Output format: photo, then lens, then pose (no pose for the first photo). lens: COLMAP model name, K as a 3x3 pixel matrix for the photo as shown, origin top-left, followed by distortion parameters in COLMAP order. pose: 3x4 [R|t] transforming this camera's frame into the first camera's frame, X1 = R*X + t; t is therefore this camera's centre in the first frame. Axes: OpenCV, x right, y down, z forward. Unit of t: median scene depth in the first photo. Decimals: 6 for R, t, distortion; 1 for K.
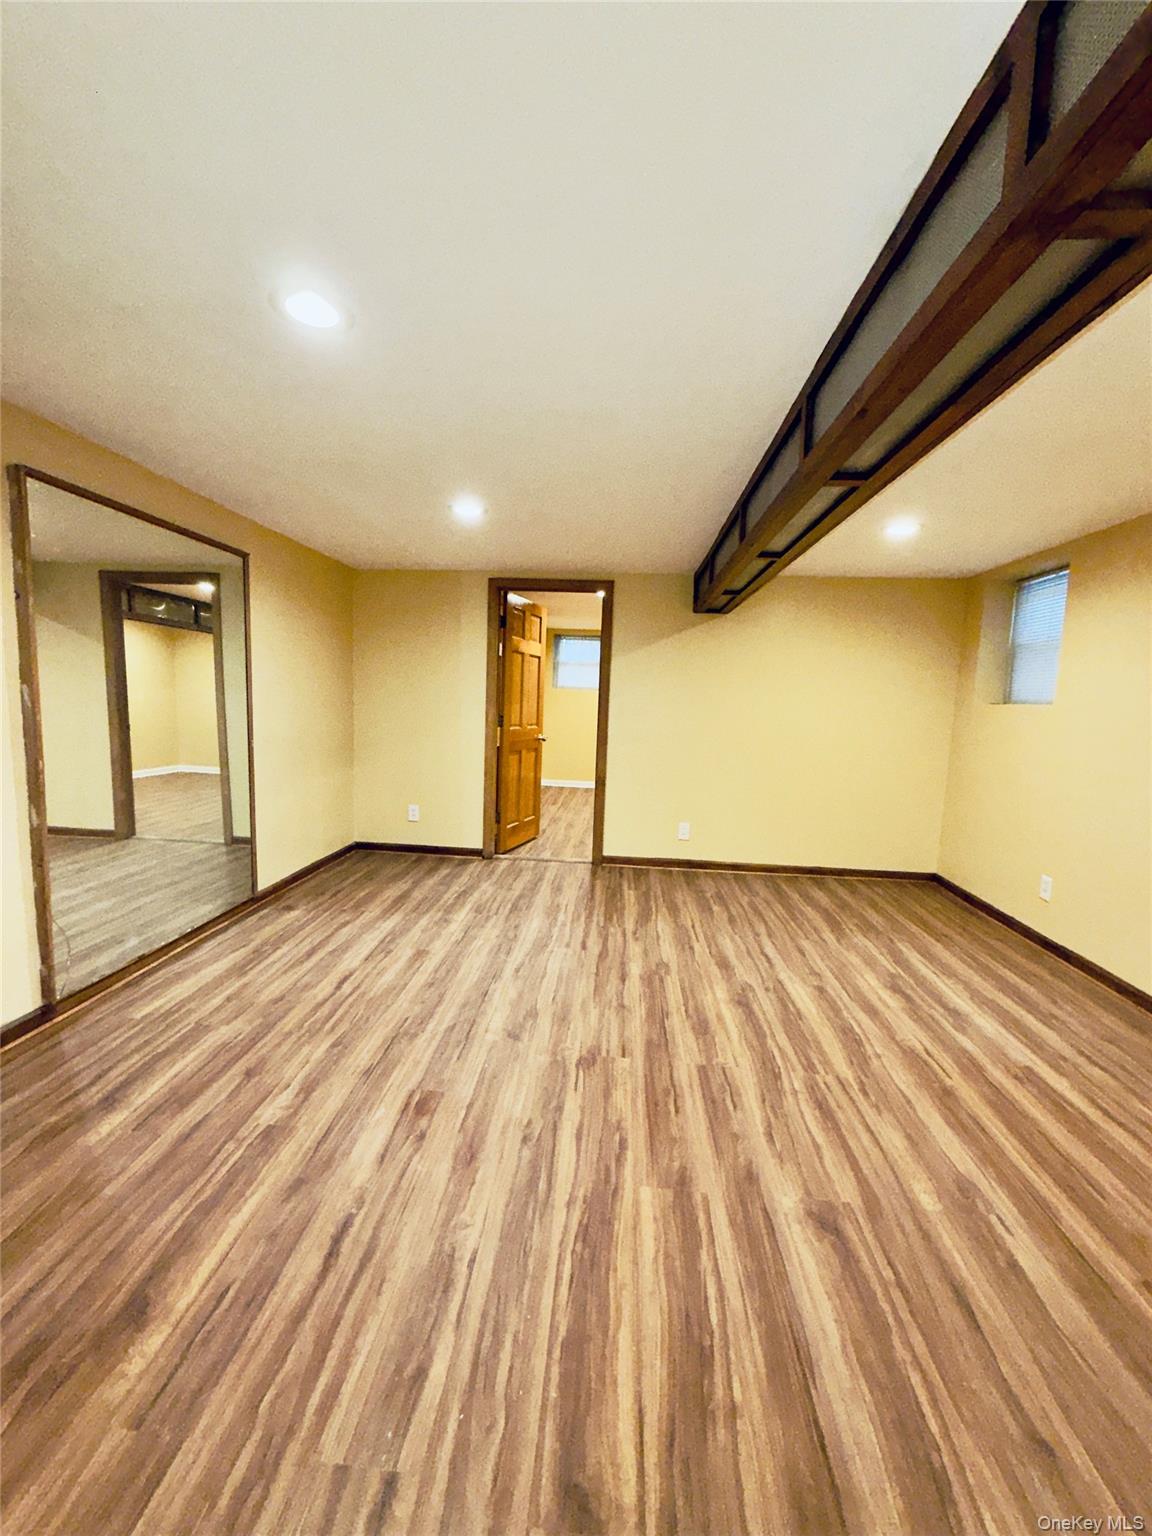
lens RADIAL K [[612.0, 0, 580.0], [0, 612.0, 761.6], [0, 0, 1]] dist [0.001201, 0.000623]
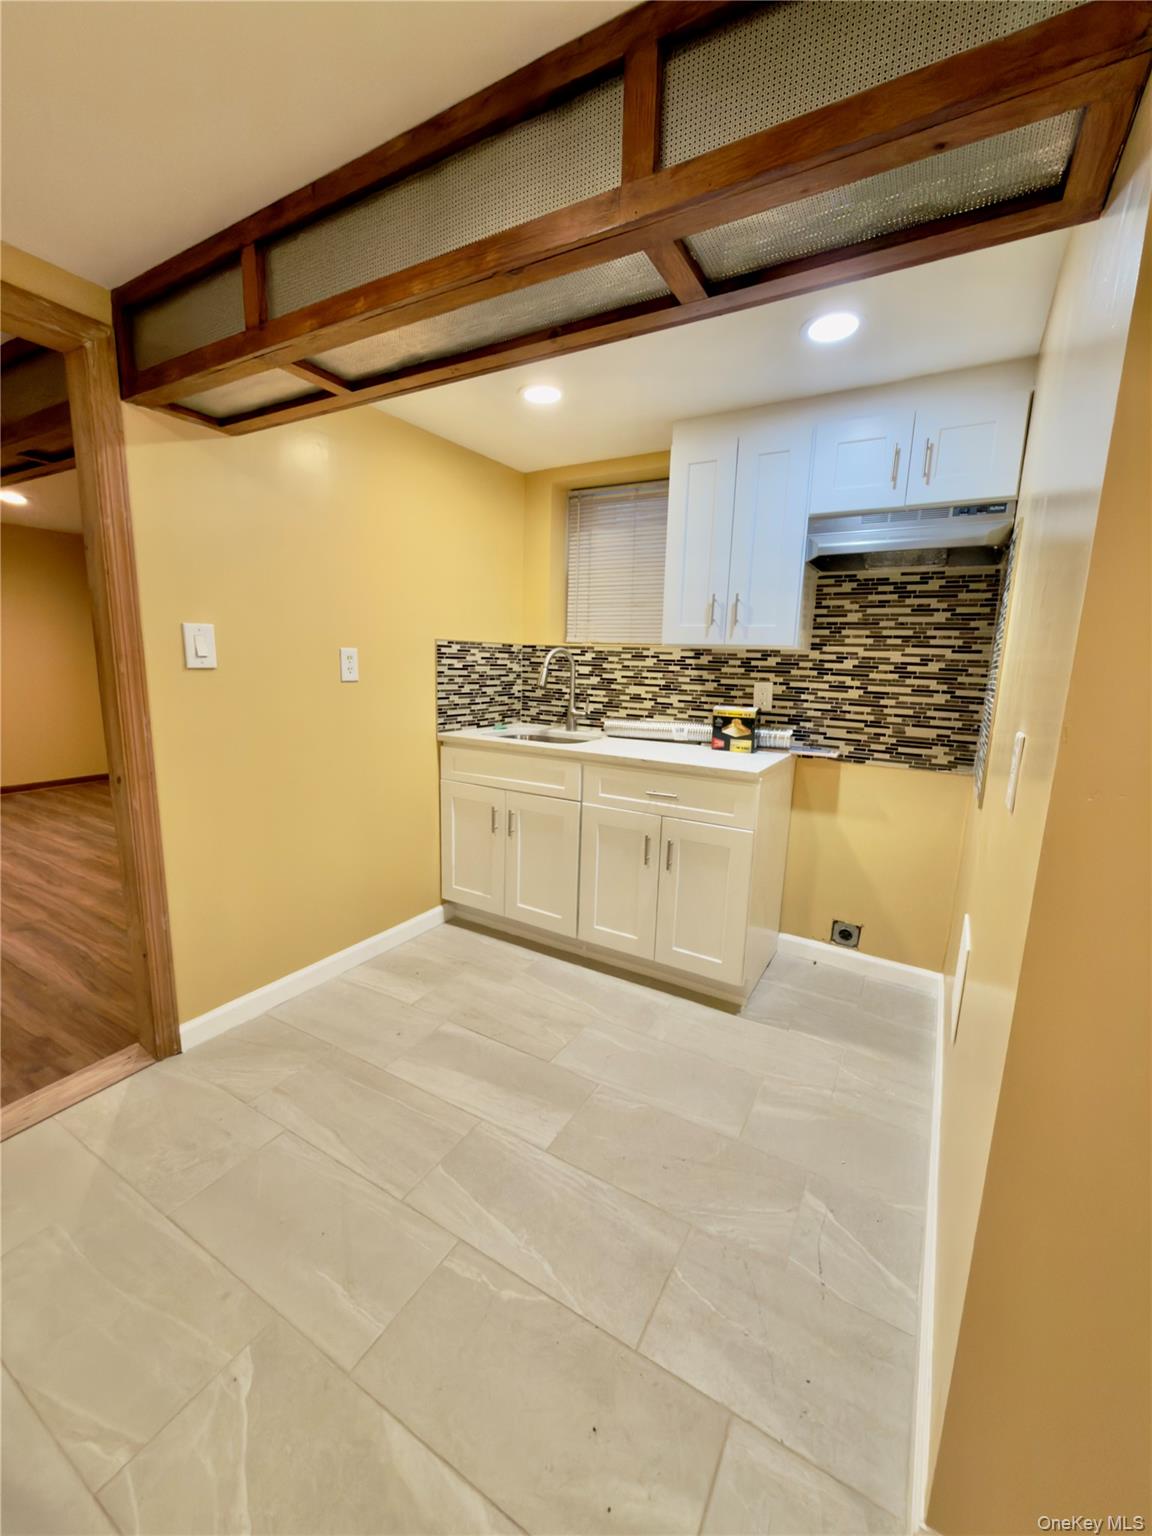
lens RADIAL K [[608.7, 0, 576.0], [0, 608.7, 768.0], [0, 0, 1]] dist [-0.000622, -0.000035]
pose [[0.433445, -0.174339, 0.884156, -0.274523], [0.084679, 0.984647, 0.152641, 0.101753], [-0.897193, 0.008708, 0.441553, -0.871088]]
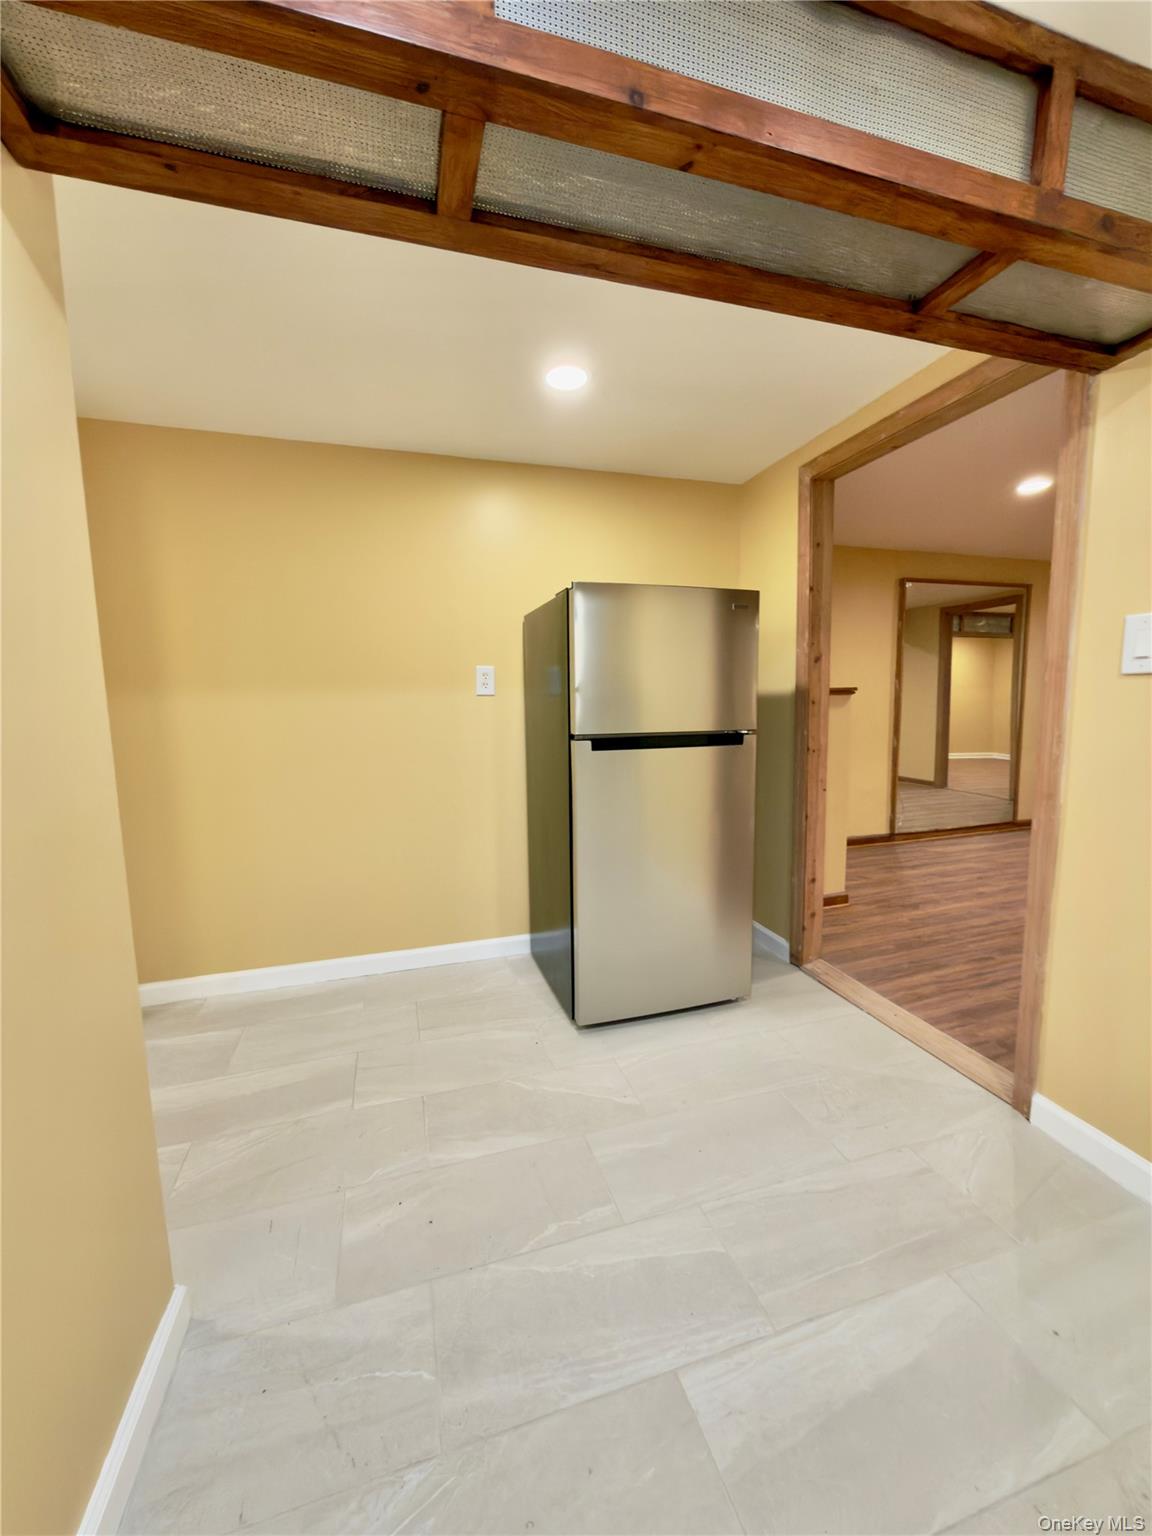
lens RADIAL K [[612.0, 0, 580.0], [0, 612.0, 761.6], [0, 0, 1]] dist [0.001201, 0.000623]
pose [[0.366321, 0.059854, -0.928562, 0.683049], [-0.069128, 0.996922, 0.036989, 0.157565], [0.927917, 0.050640, 0.369331, -0.791143]]
